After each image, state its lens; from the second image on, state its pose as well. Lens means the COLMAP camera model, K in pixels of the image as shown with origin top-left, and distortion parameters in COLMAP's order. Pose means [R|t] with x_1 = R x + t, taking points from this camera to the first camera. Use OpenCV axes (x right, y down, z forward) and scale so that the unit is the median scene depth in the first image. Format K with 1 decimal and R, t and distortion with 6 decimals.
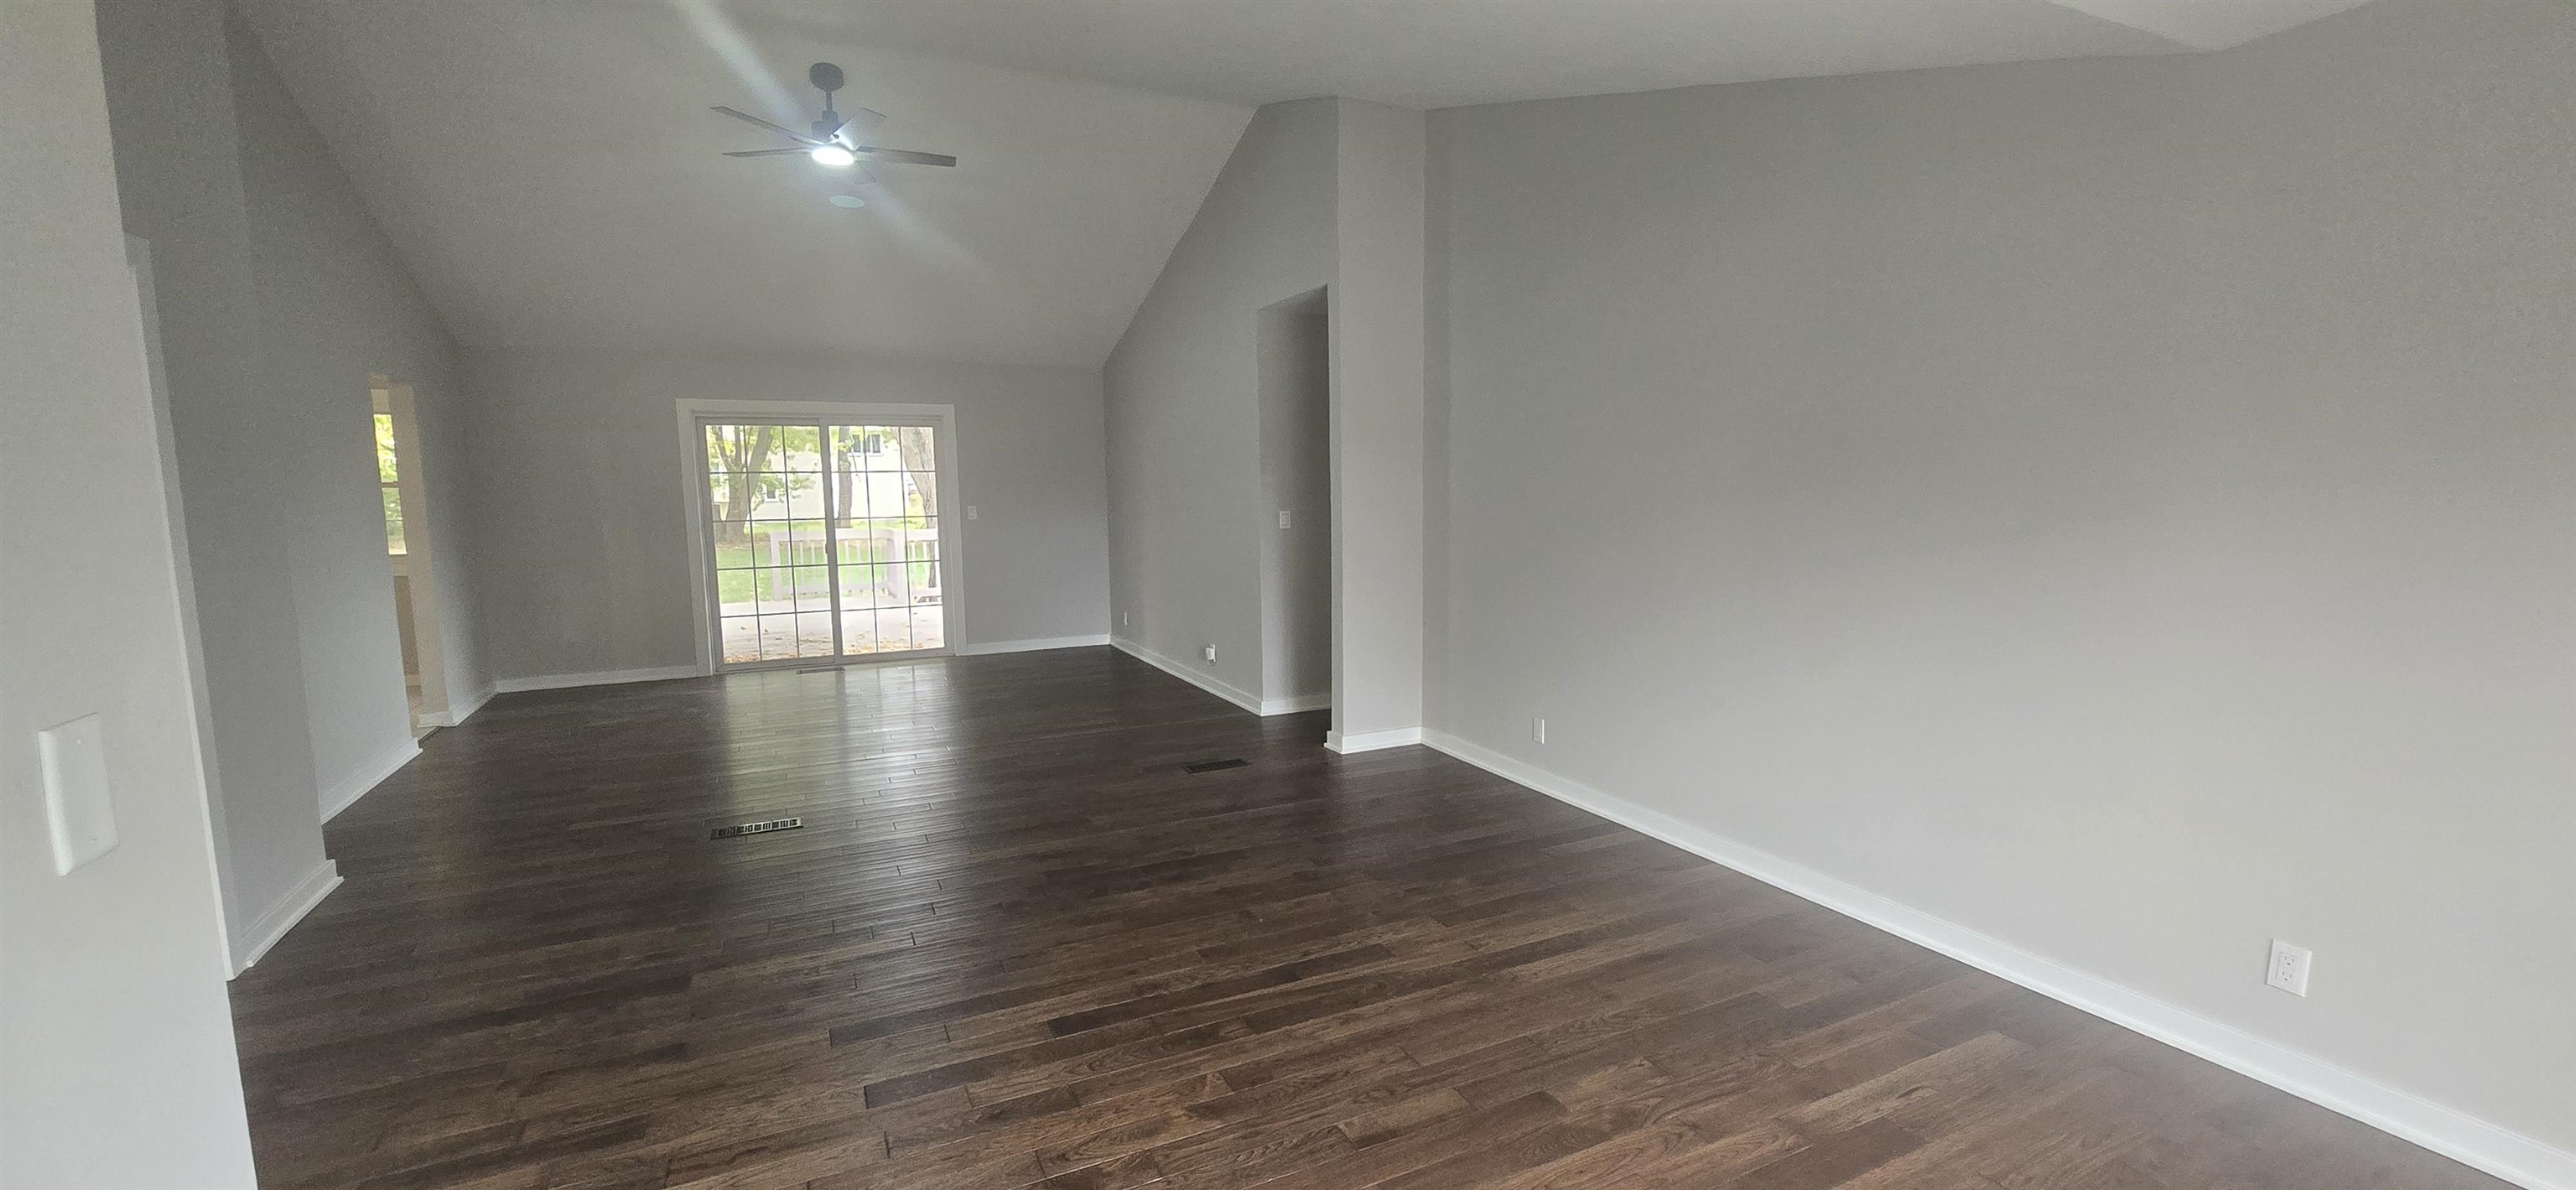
lens RADIAL K [[1048.8, 0, 1295.7], [0, 1048.8, 605.7], [0, 0, 1]] dist [-0.002320, -0.000385]
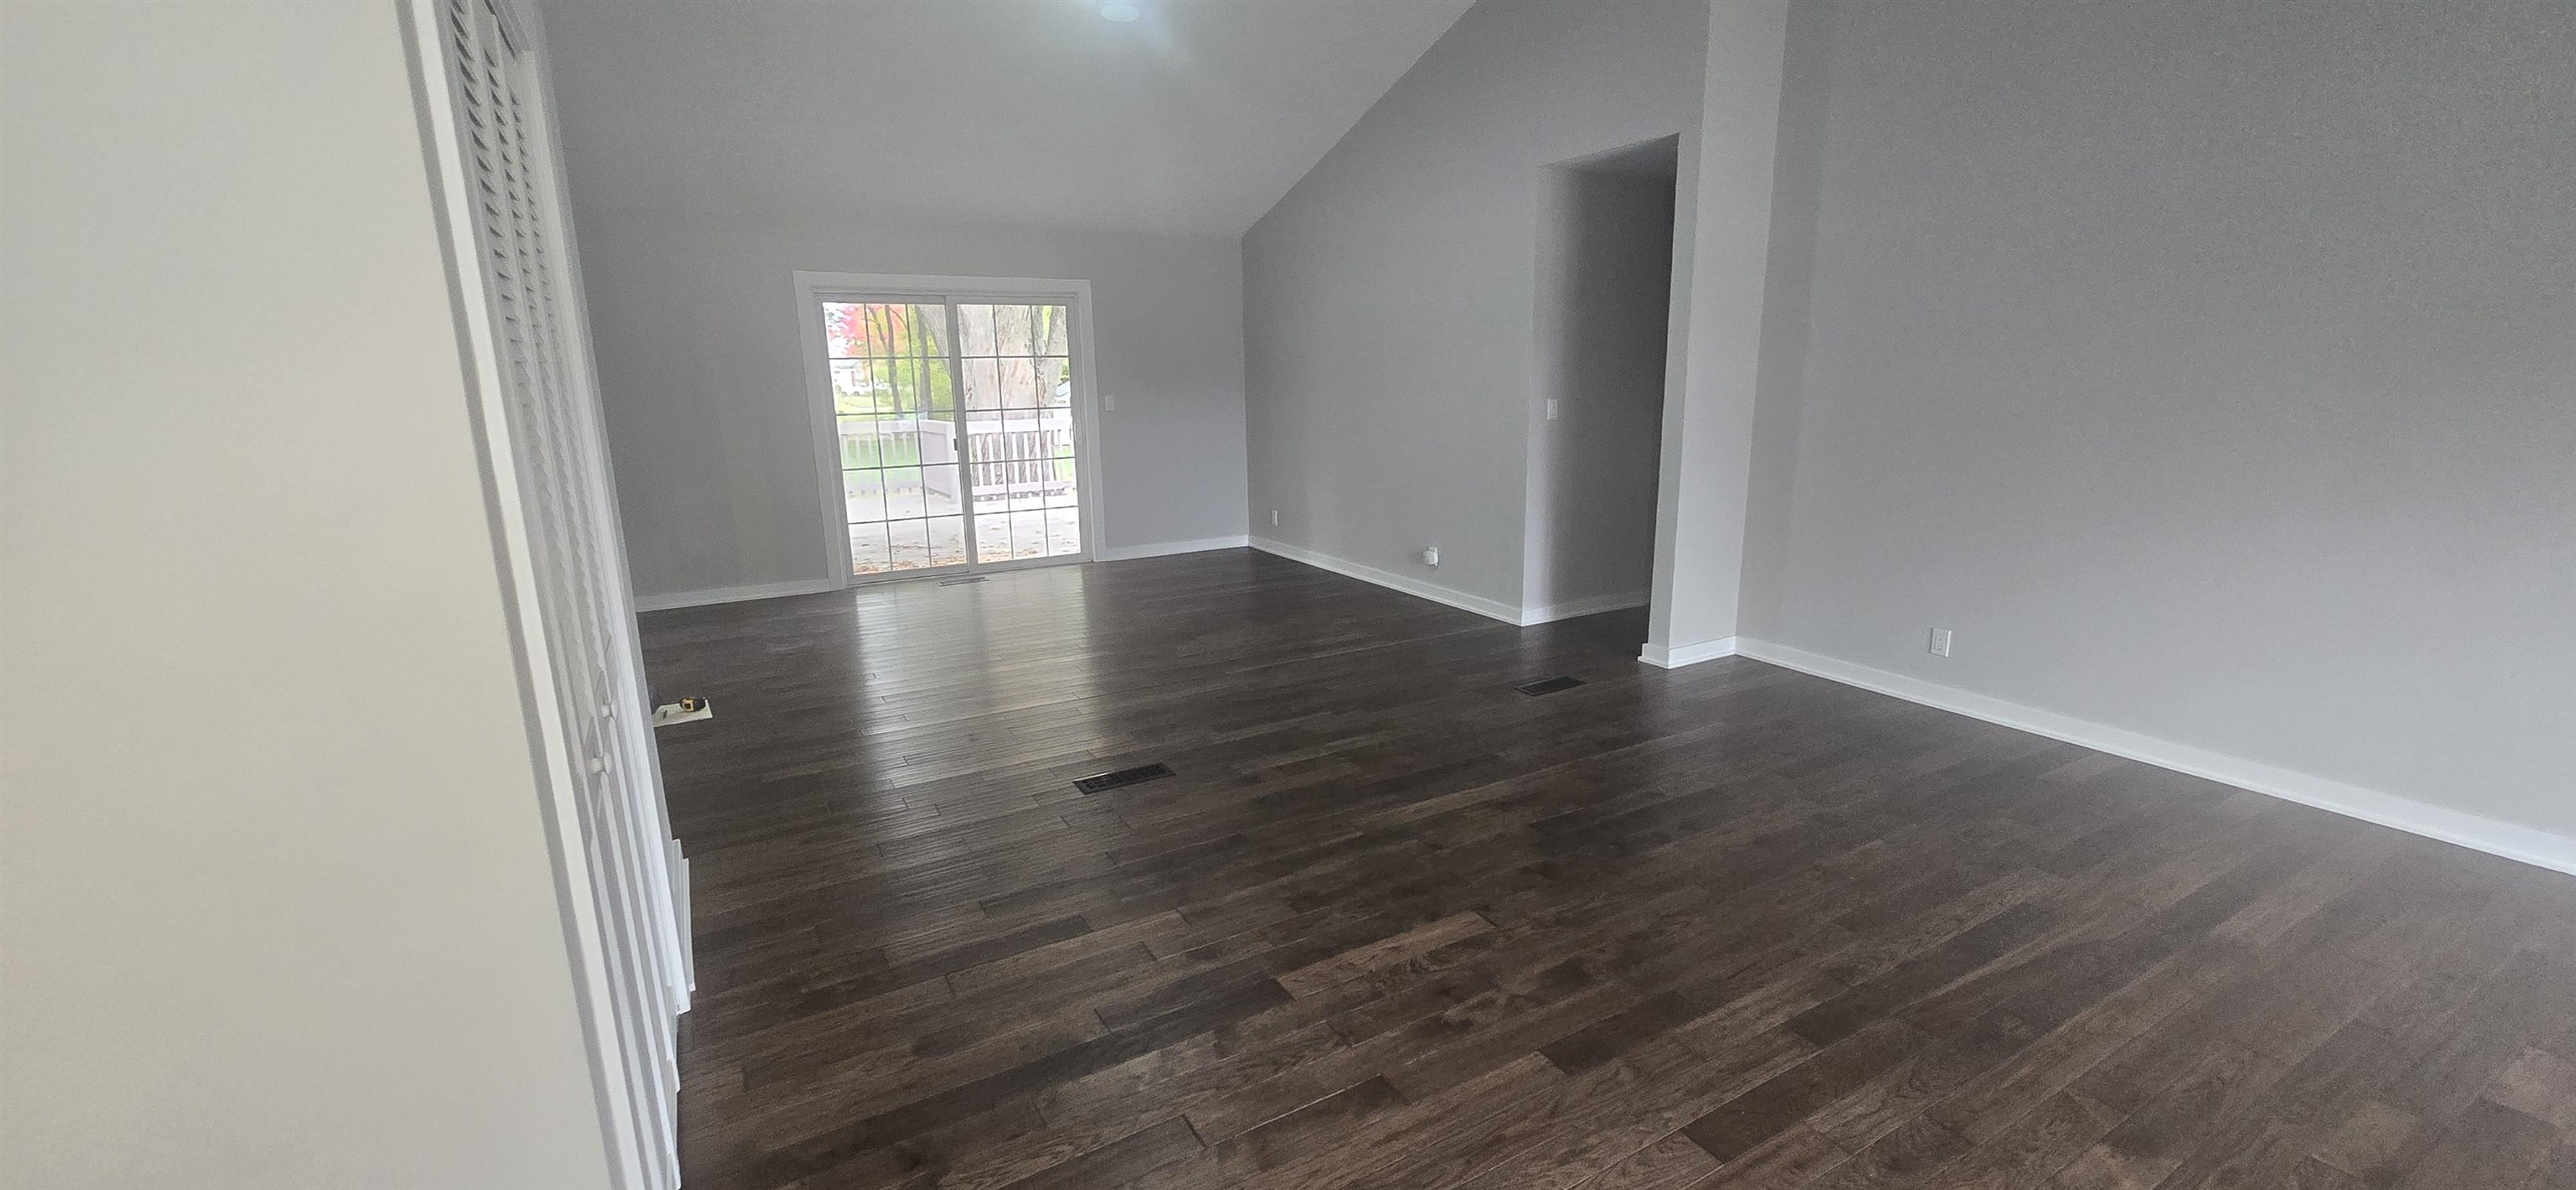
lens RADIAL K [[1048.8, 0, 1295.7], [0, 1048.8, 605.7], [0, 0, 1]] dist [-0.002320, -0.000385]
pose [[0.997496, -0.019754, 0.067902, -0.256659], [0.012542, 0.994388, 0.105050, -0.009946], [-0.069596, -0.103935, 0.992146, 0.091135]]
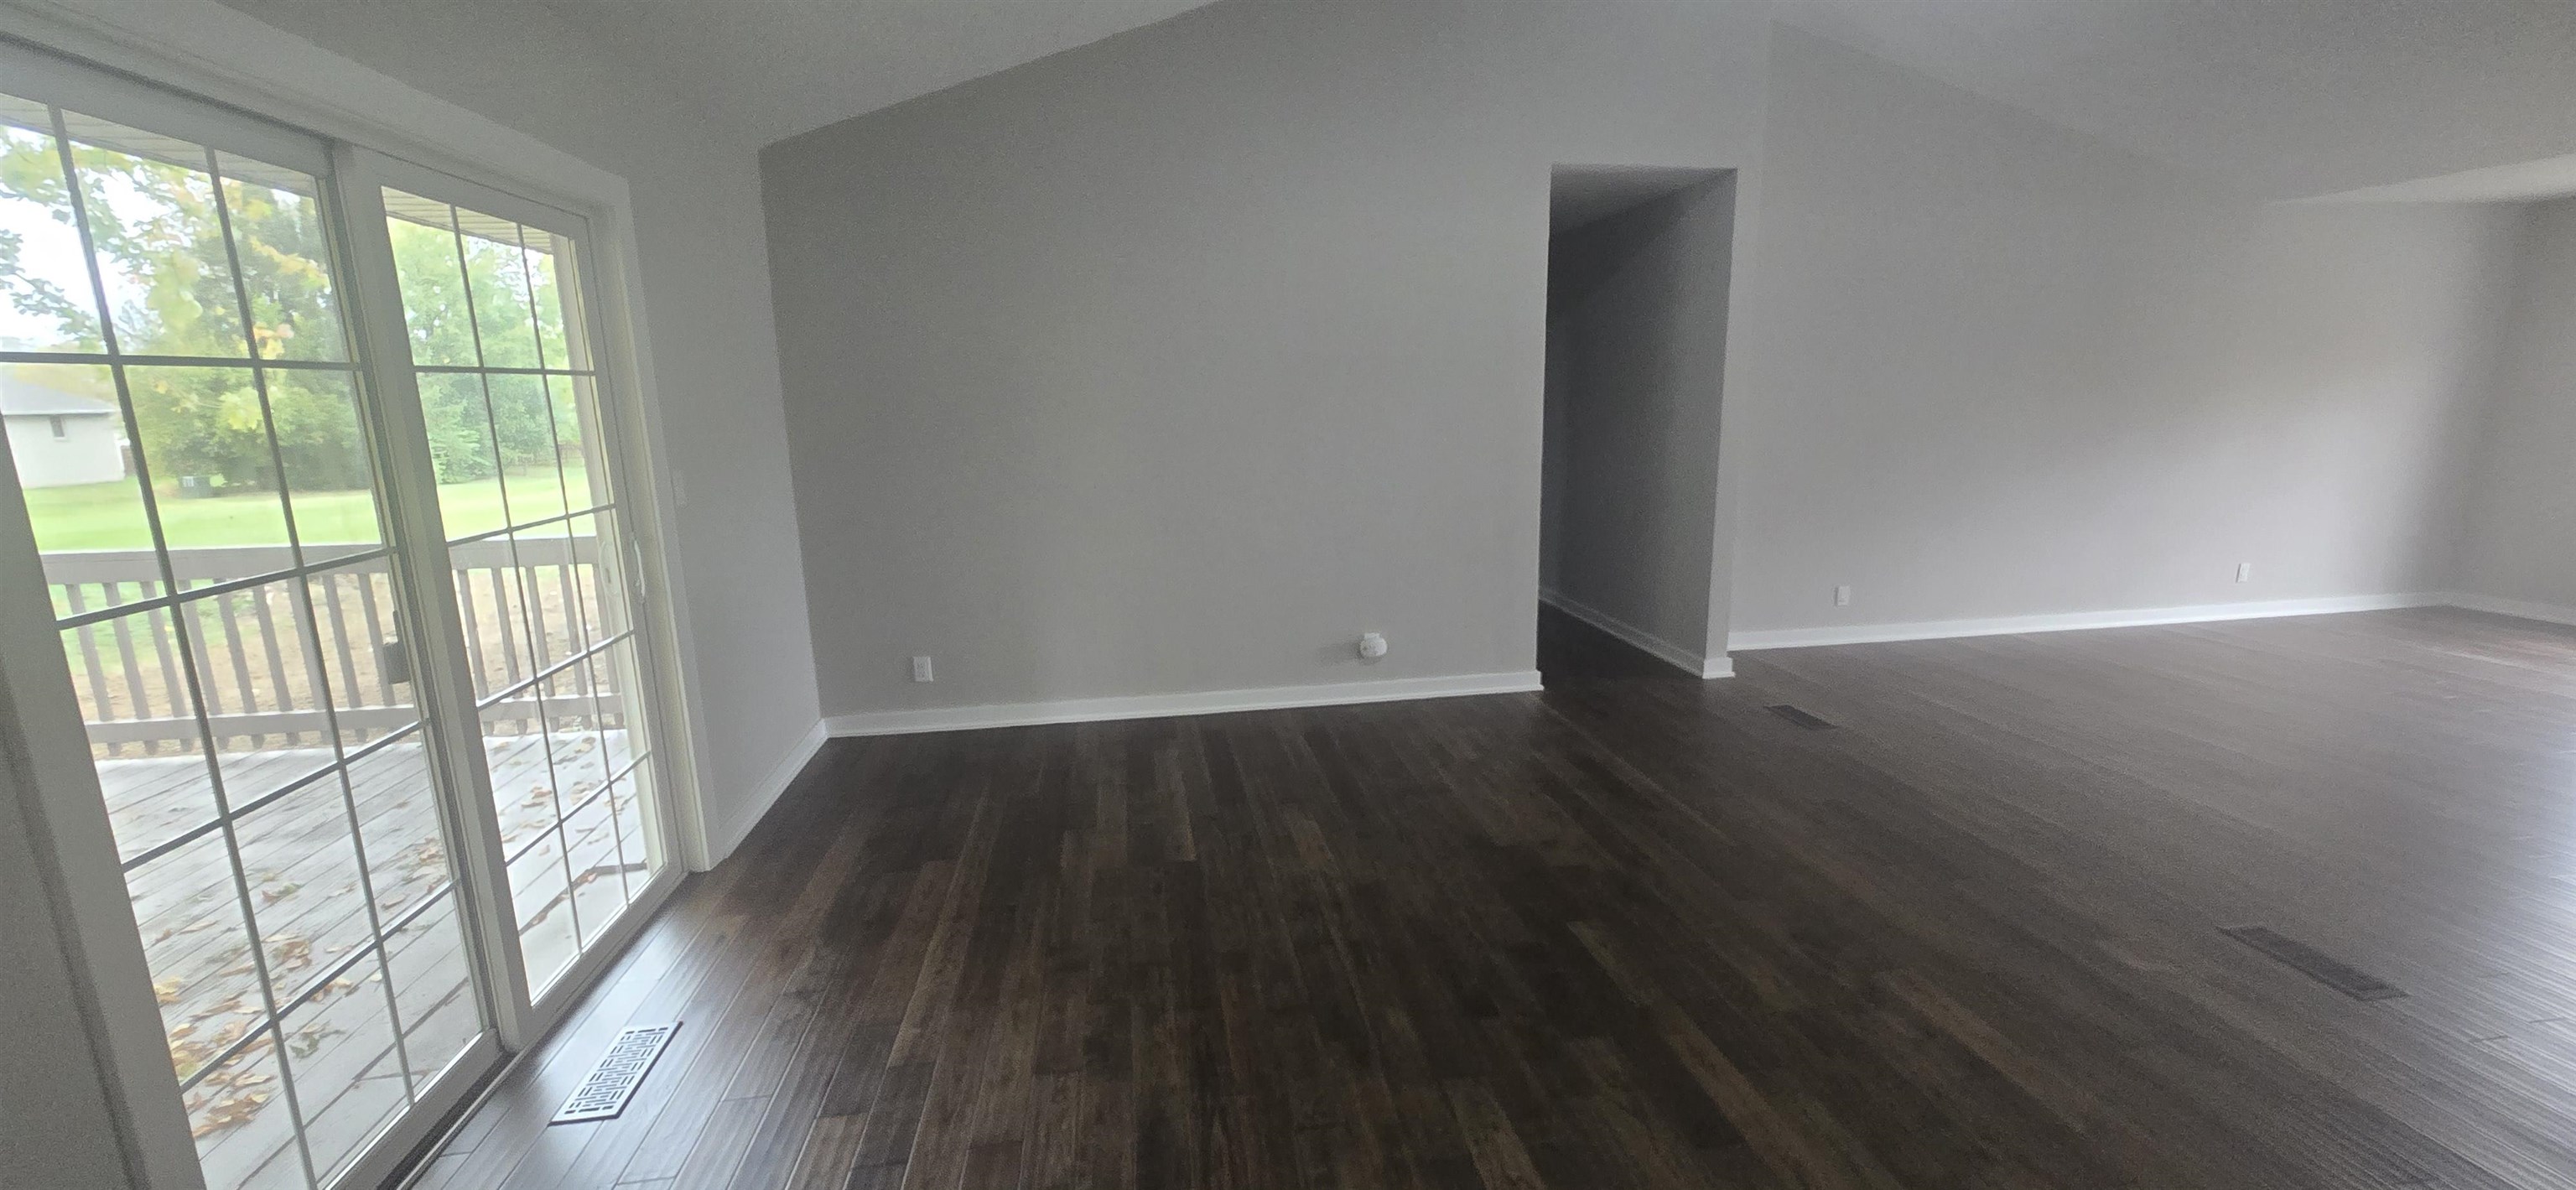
lens RADIAL K [[1048.8, 0, 1295.7], [0, 1048.8, 605.7], [0, 0, 1]] dist [-0.002320, -0.000385]
pose [[0.278121, -0.181815, 0.943182, -0.726659], [0.134886, 0.979585, 0.149057, -0.090260], [-0.951028, 0.085766, 0.296968, 0.822977]]
